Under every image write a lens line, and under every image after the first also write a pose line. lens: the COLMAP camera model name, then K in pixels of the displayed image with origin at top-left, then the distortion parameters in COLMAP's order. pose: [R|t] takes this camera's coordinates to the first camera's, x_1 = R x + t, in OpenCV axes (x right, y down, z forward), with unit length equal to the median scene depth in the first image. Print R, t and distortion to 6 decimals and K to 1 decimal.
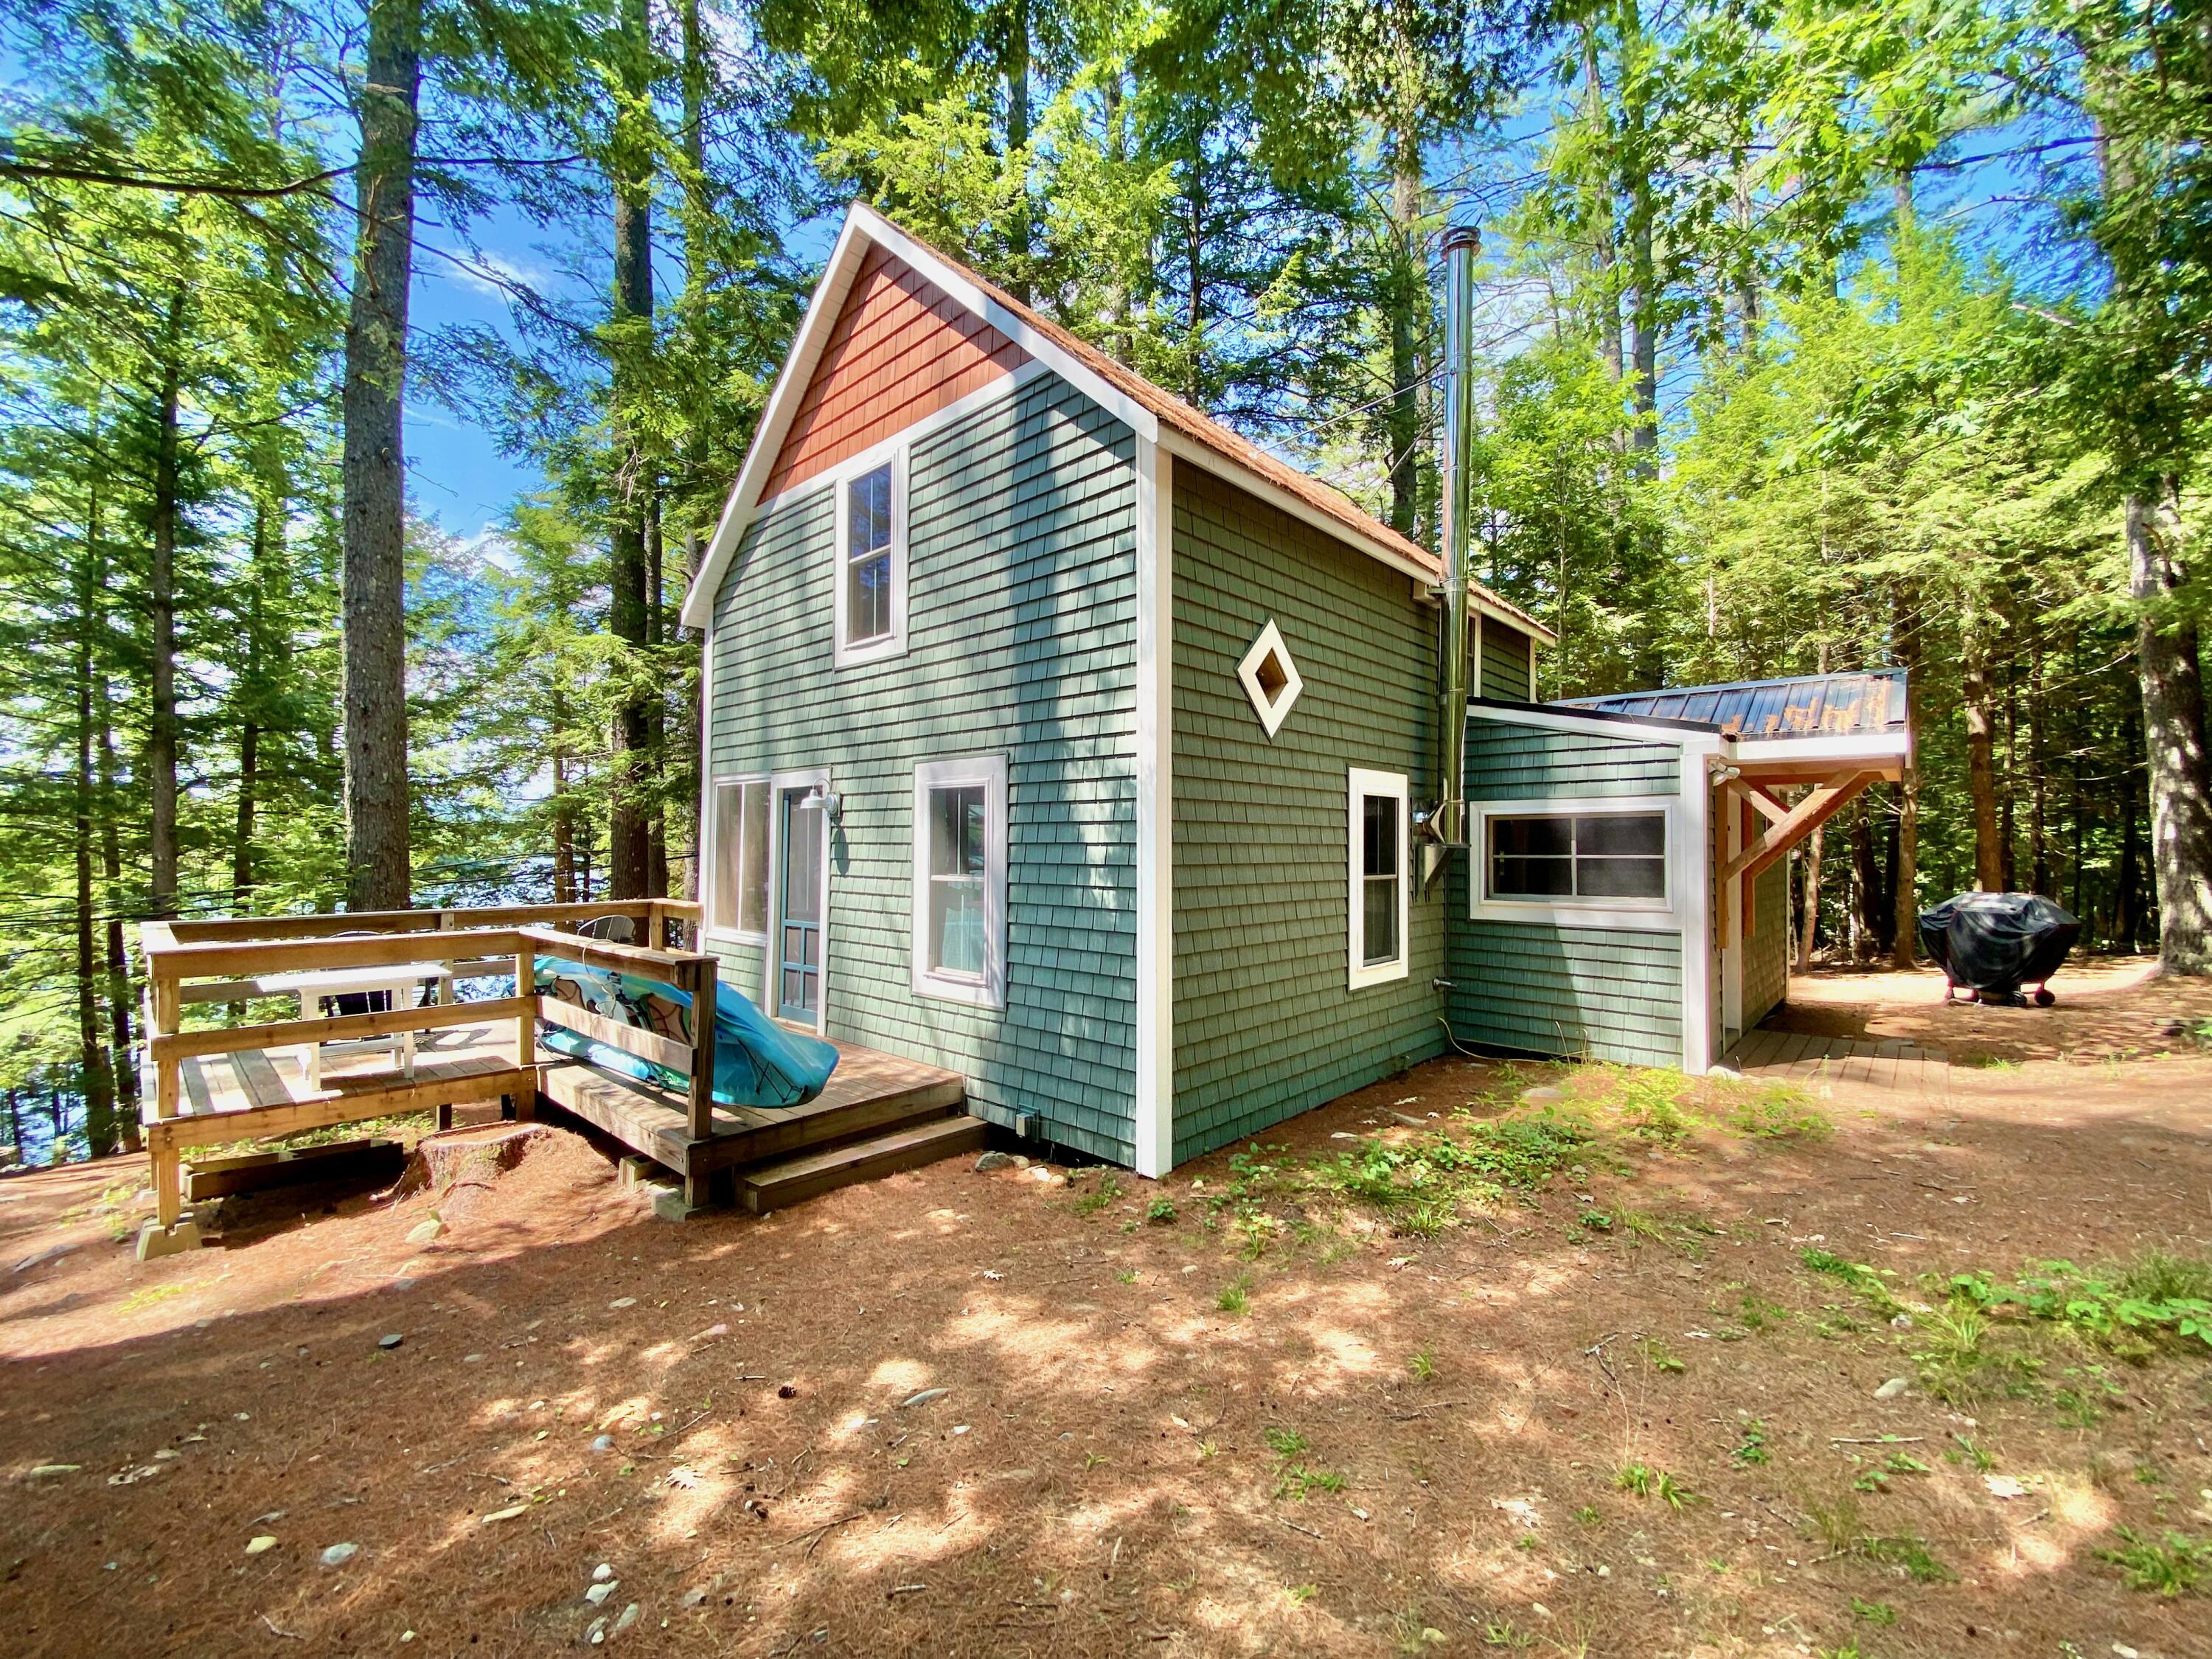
lens RADIAL K [[884.1, 0, 1115.7], [0, 884.1, 836.2], [0, 0, 1]] dist [0.020312, -0.019822]
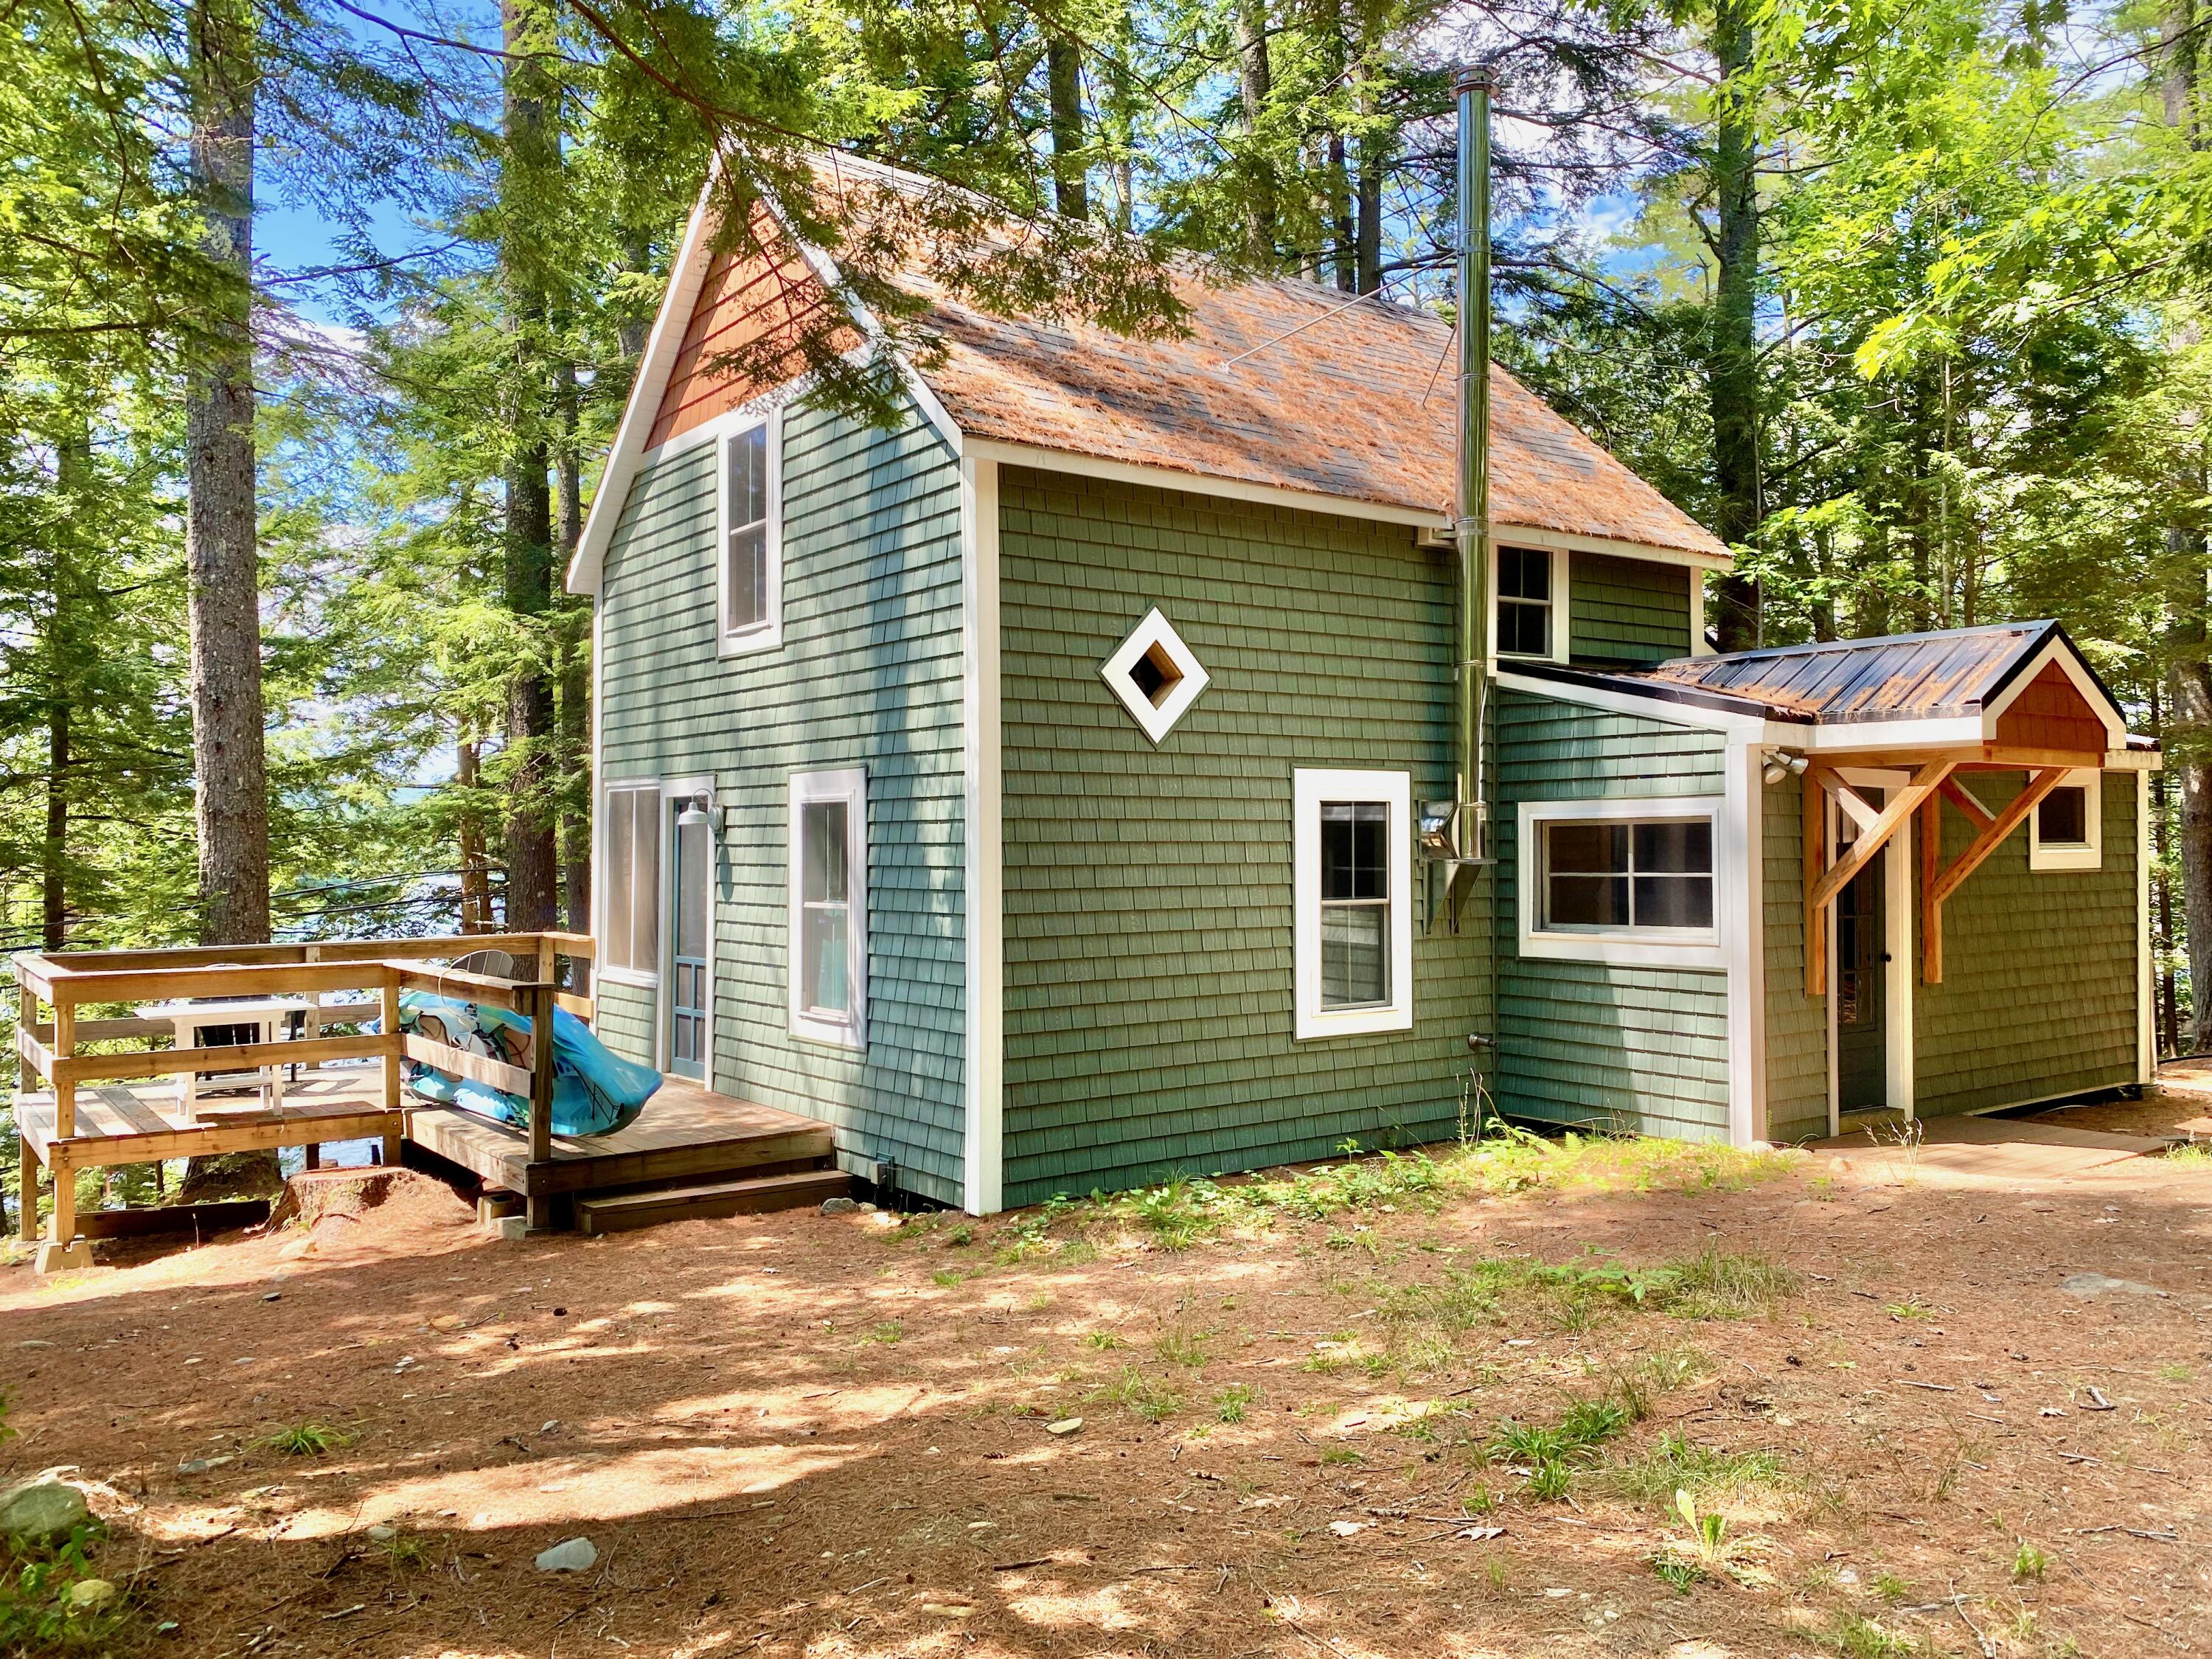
lens RADIAL K [[1680.2, 0, 1168.7], [0, 1680.2, 839.0], [0, 0, 1]] dist [0.010446, 0.004588]
pose [[0.984881, -0.009470, -0.172973, 0.428567], [0.010757, 0.999921, 0.006508, -0.024605], [0.172897, -0.008271, 0.984905, -0.571025]]
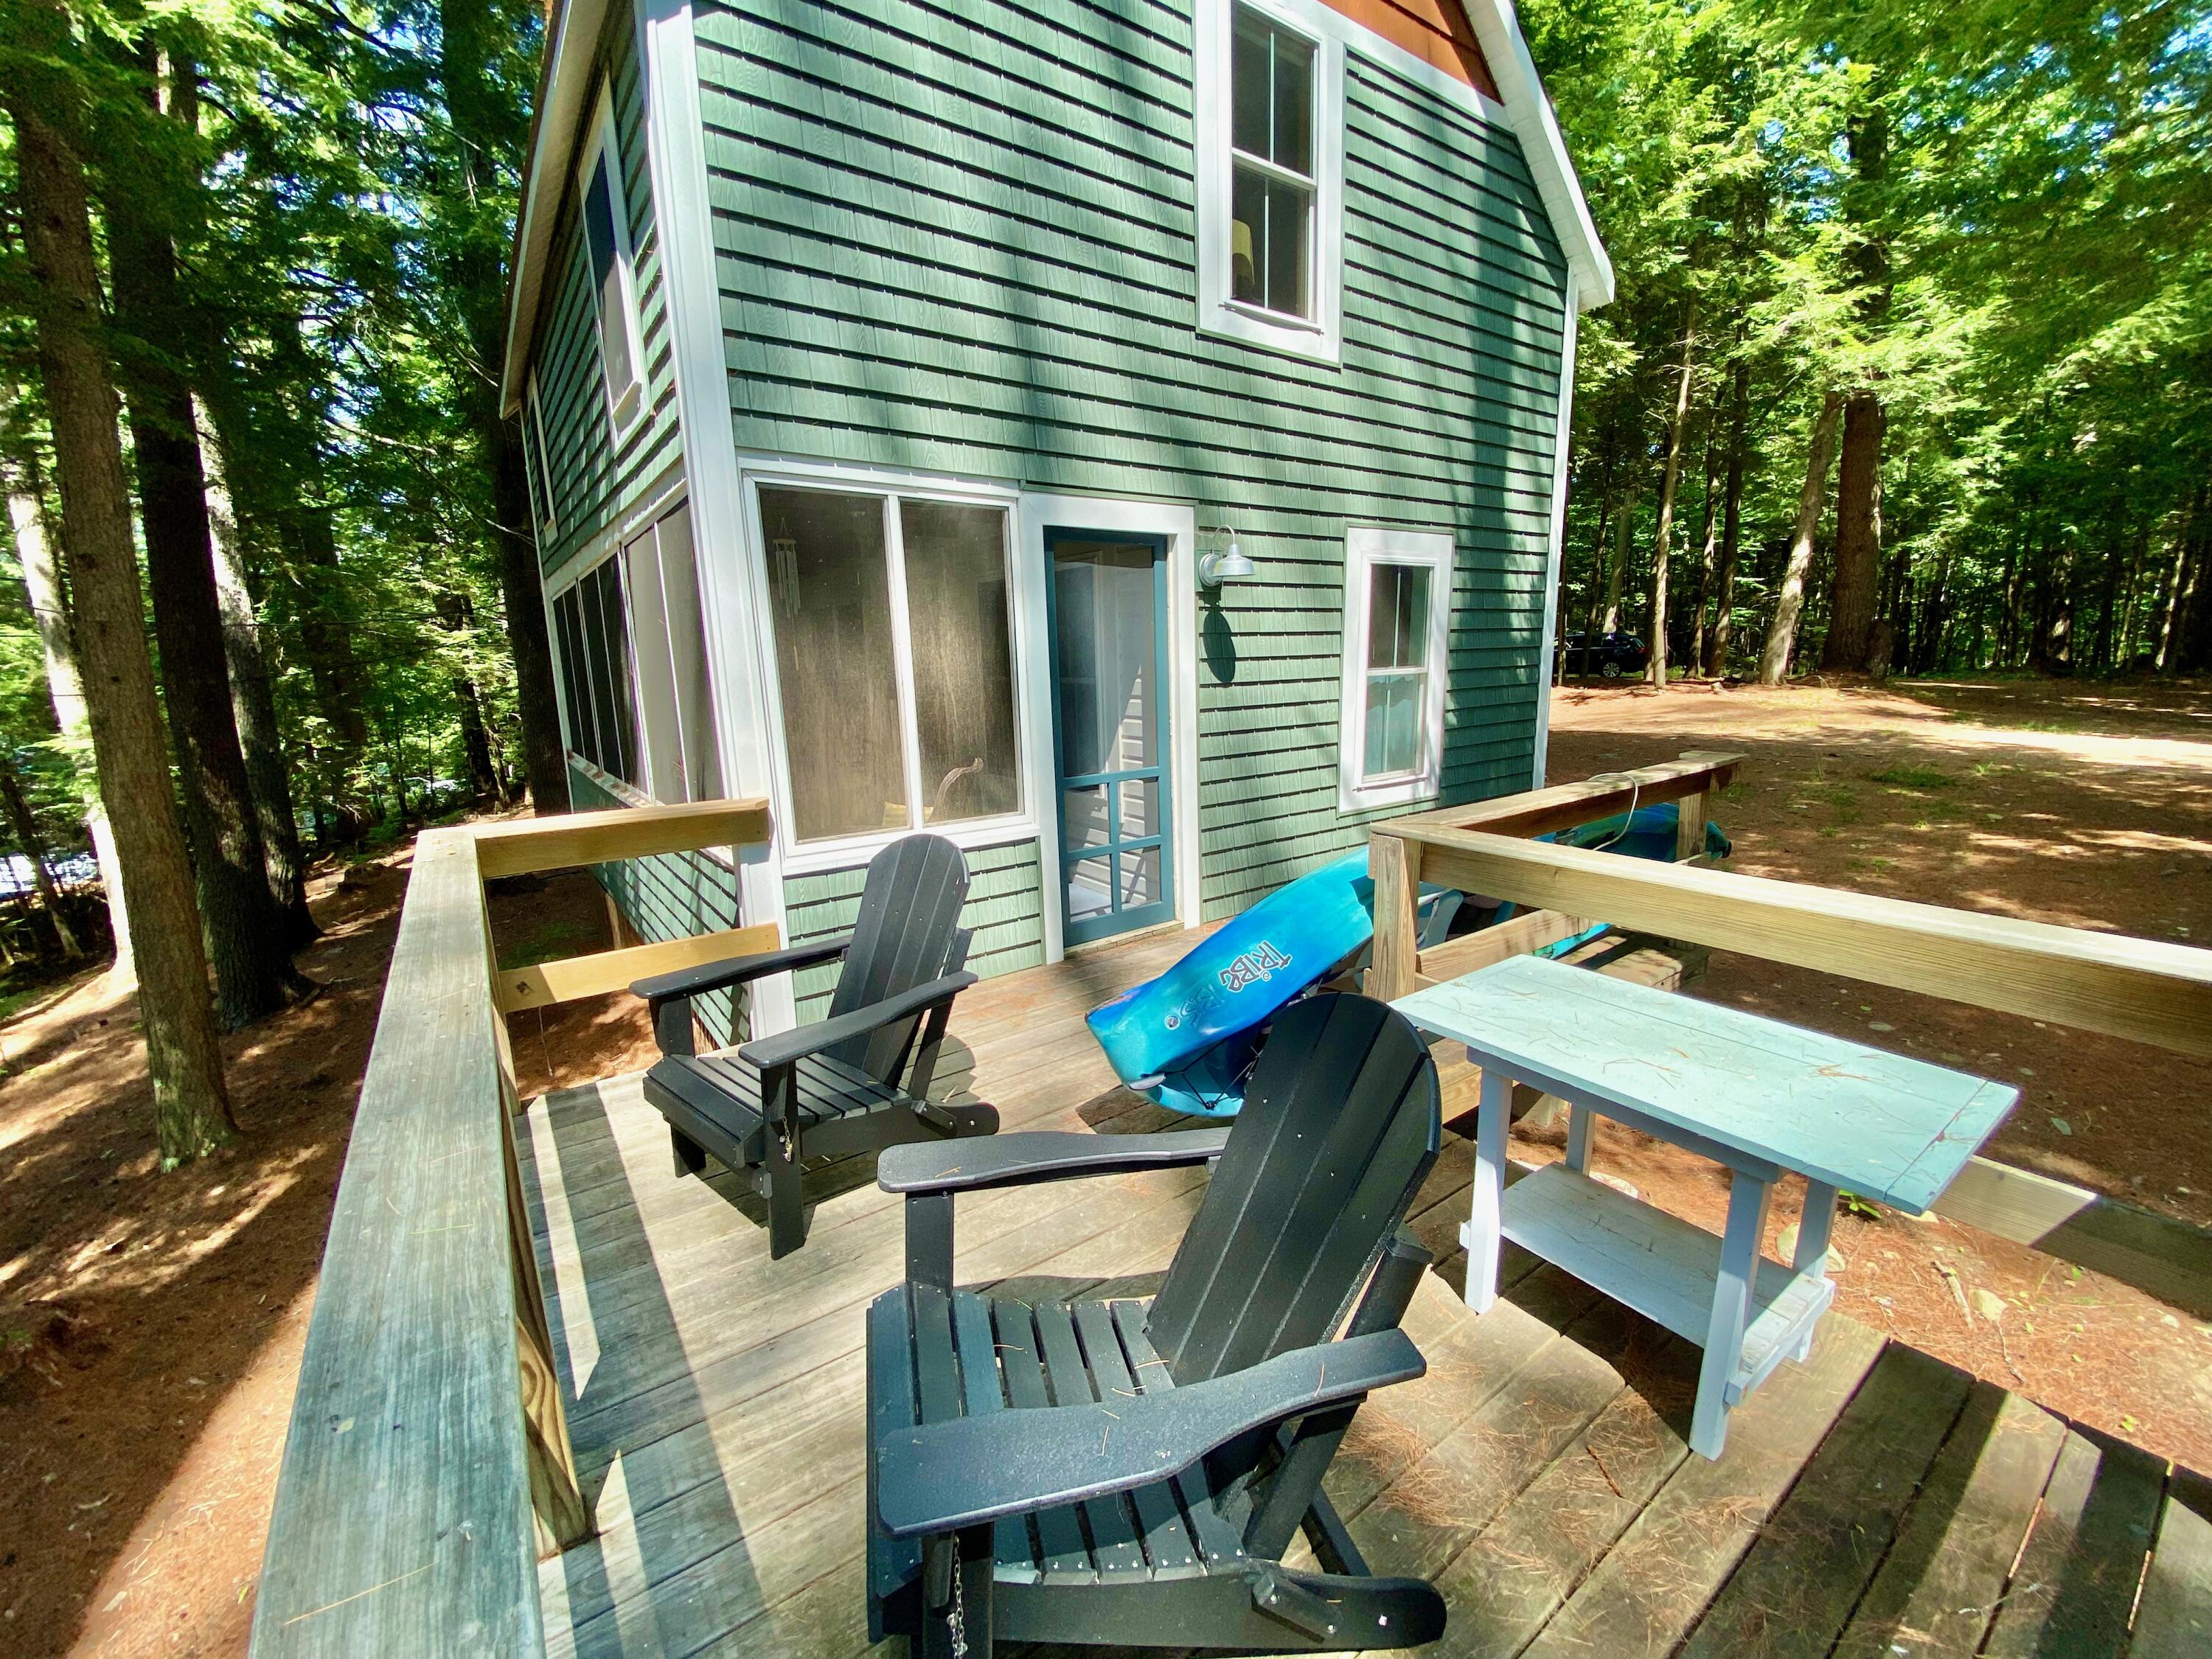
lens RADIAL K [[924.6, 0, 1114.9], [0, 924.6, 834.3], [0, 0, 1]] dist [0.022977, -0.023729]
pose [[0.196079, -0.191452, 0.961717, -1.115550], [0.021593, 0.981360, 0.190960, 0.023451], [-0.980350, -0.016677, 0.196558, 1.049691]]
